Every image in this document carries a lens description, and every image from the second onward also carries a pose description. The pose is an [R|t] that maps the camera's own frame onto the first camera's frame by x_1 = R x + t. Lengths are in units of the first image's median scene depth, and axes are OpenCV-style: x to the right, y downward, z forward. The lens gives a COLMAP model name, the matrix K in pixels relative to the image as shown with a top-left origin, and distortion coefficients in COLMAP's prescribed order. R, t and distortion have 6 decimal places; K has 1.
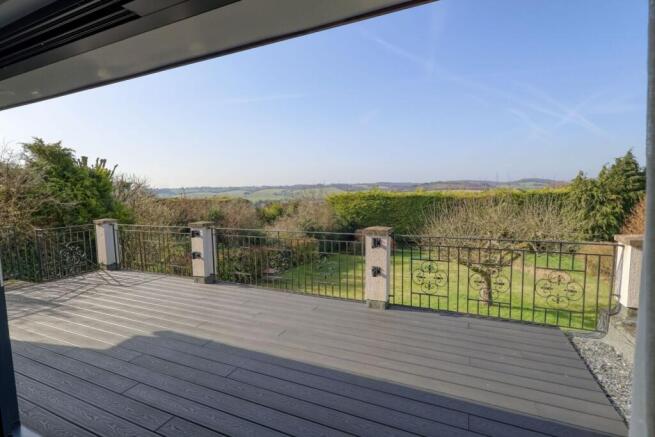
lens RADIAL K [[318.1, 0, 326.3], [0, 318.1, 217.4], [0, 0, 1]] dist [-0.002934, 0.003861]
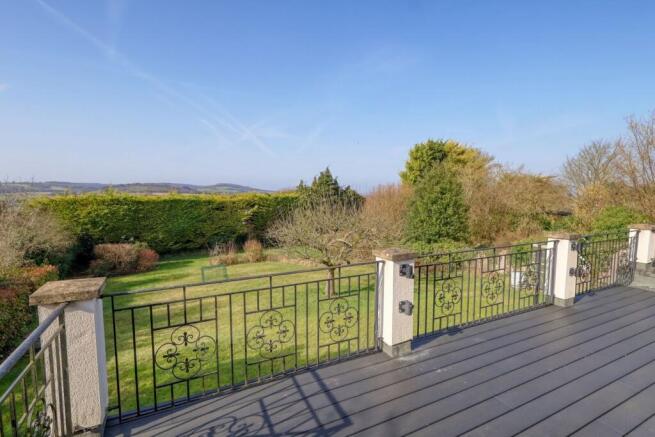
lens RADIAL K [[318.1, 0, 328.4], [0, 318.1, 217.4], [0, 0, 1]] dist [-0.002934, 0.003861]
pose [[0.620464, -0.046938, 0.782829, -0.163637], [0.056054, 0.998308, 0.015430, -0.007719], [-0.782229, 0.034307, 0.622045, 0.113131]]
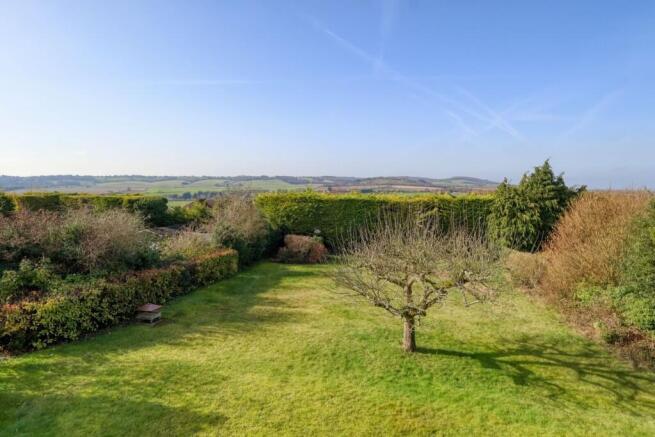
lens RADIAL K [[318.1, 0, 328.3], [0, 318.1, 220.8], [0, 0, 1]] dist [-0.002934, 0.003861]
pose [[0.984816, 0.005641, 0.173512, 0.059643], [-0.011571, 0.999382, 0.033189, -0.036616], [-0.173217, -0.034693, 0.984272, 0.082054]]
